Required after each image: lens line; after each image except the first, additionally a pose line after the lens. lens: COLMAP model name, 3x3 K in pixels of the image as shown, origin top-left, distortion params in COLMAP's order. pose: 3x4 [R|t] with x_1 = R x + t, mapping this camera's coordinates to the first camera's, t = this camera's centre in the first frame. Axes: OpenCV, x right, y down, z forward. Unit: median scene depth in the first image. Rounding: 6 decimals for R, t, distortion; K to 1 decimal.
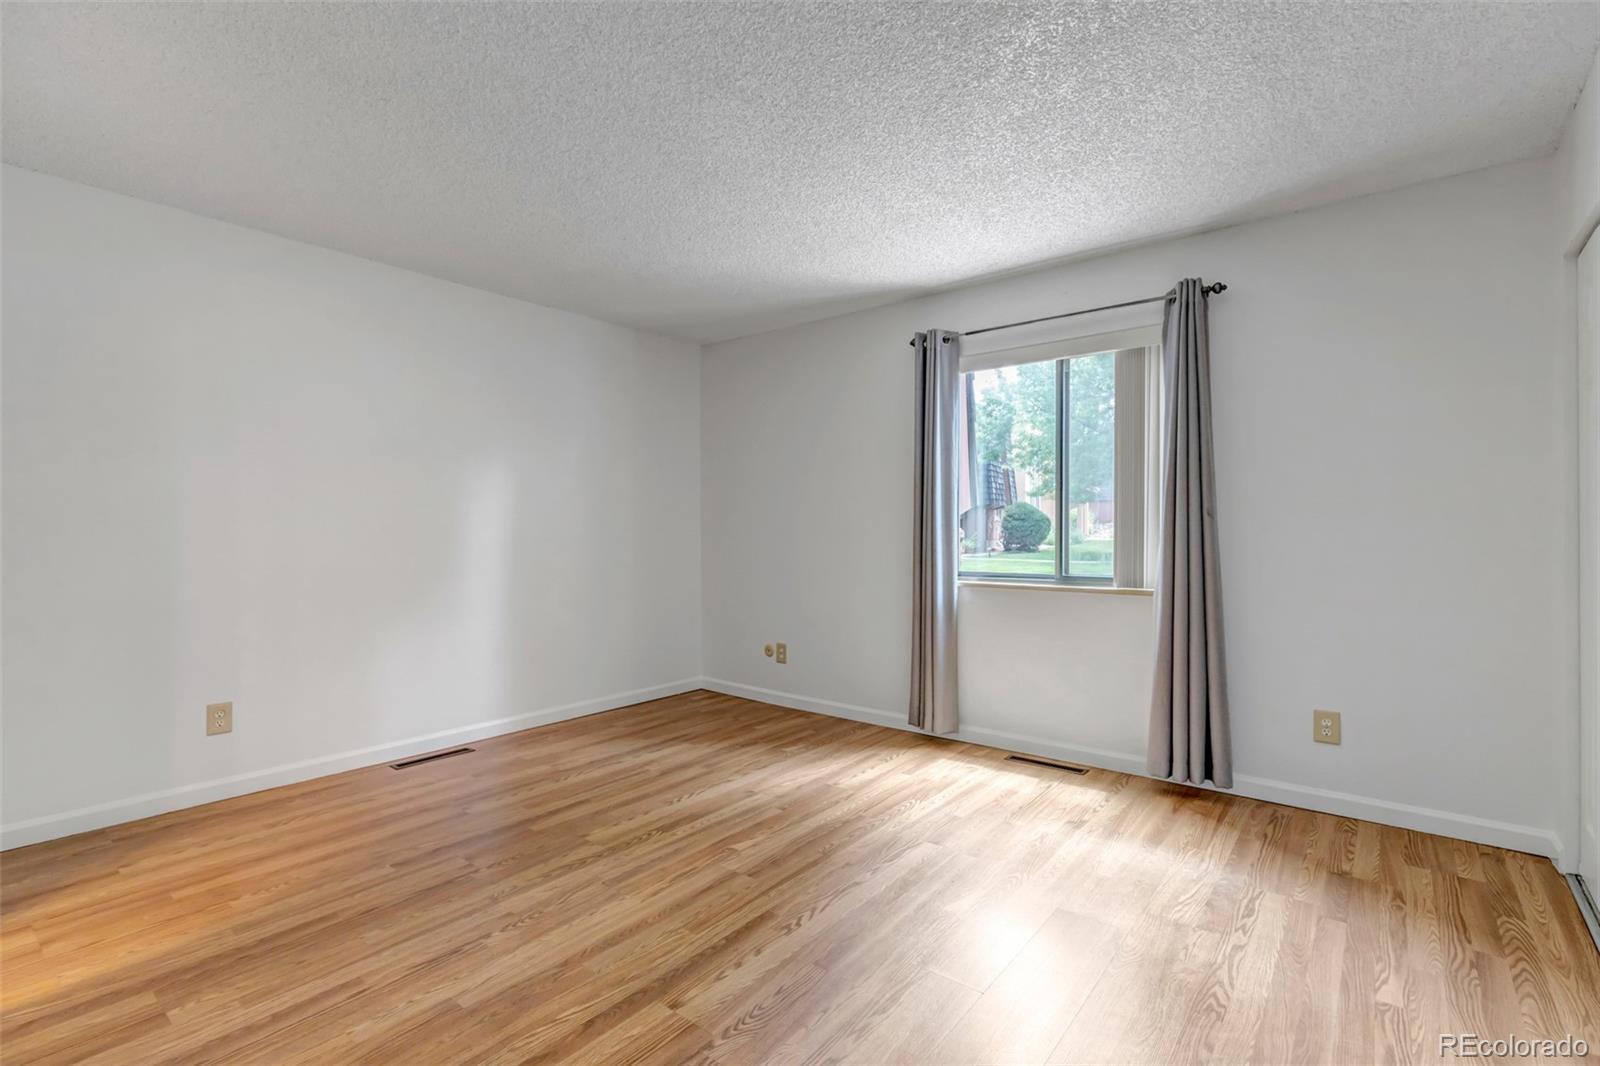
lens RADIAL K [[729.3, 0, 800.0], [0, 729.3, 533.0], [0, 0, 1]] dist [0.001821, 0.000028]
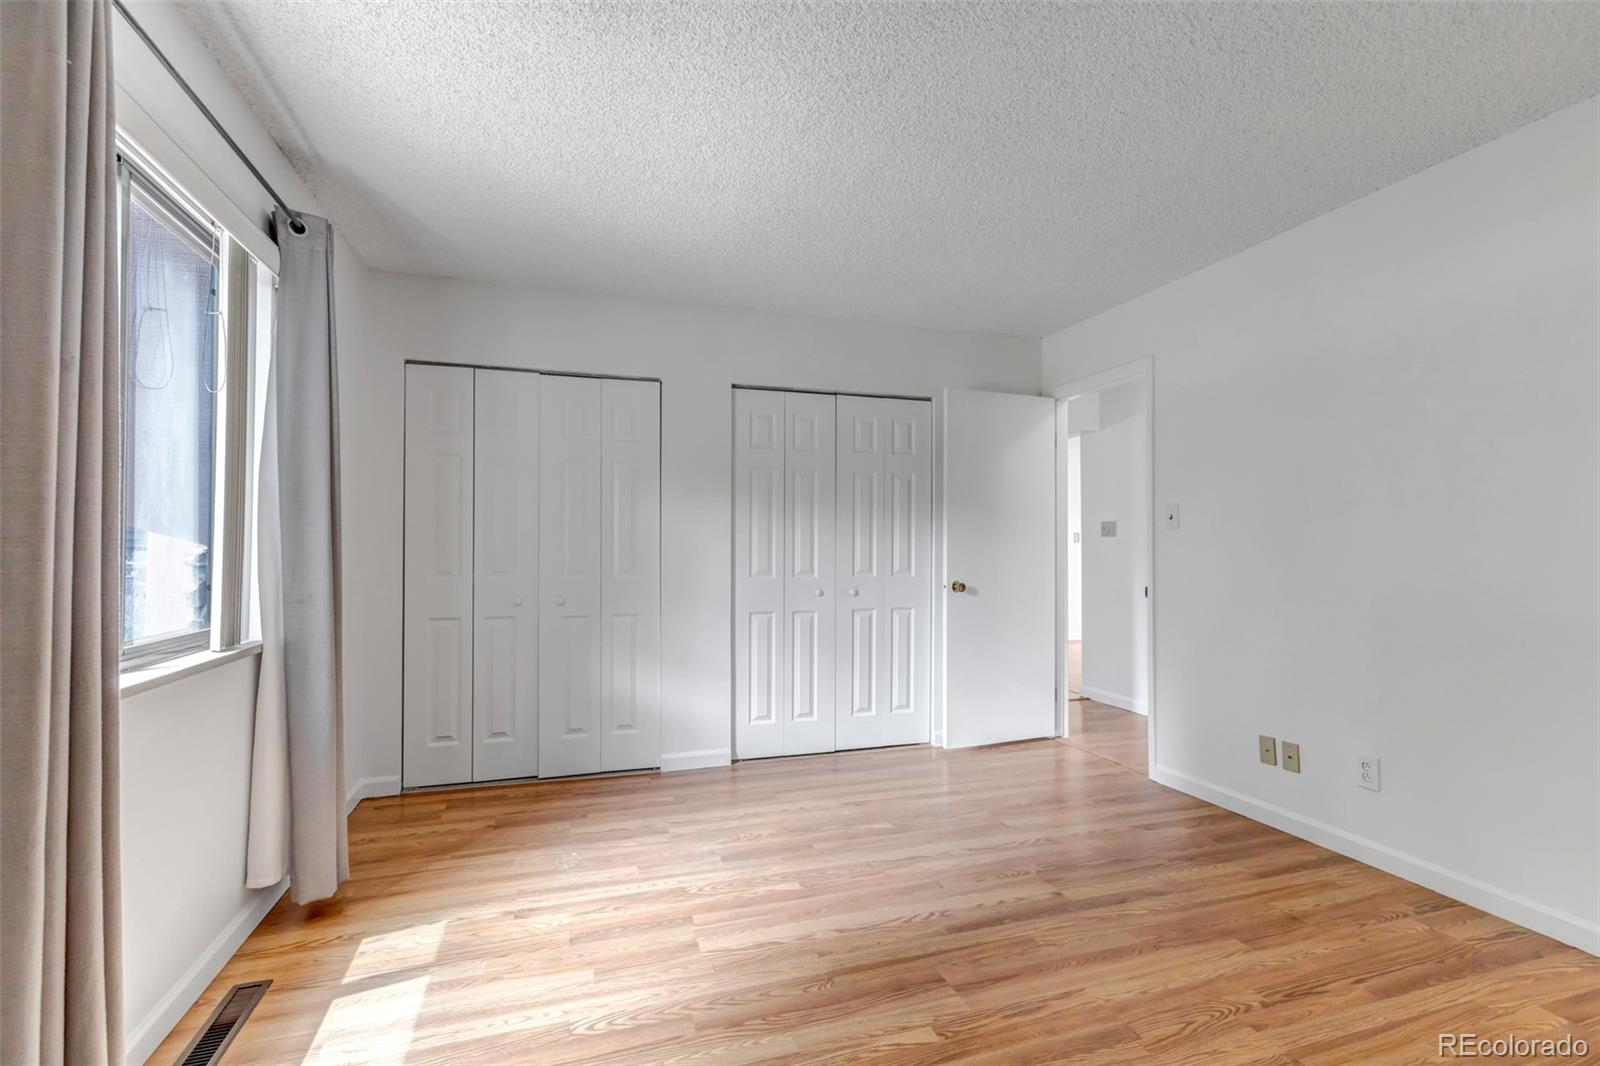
lens RADIAL K [[729.3, 0, 800.0], [0, 729.3, 533.0], [0, 0, 1]] dist [0.001821, 0.000028]
pose [[-0.834064, 0.014347, 0.551481, -0.409312], [0.003851, 0.999789, -0.020185, -0.007712], [-0.551655, -0.014712, -0.833943, 1.858643]]
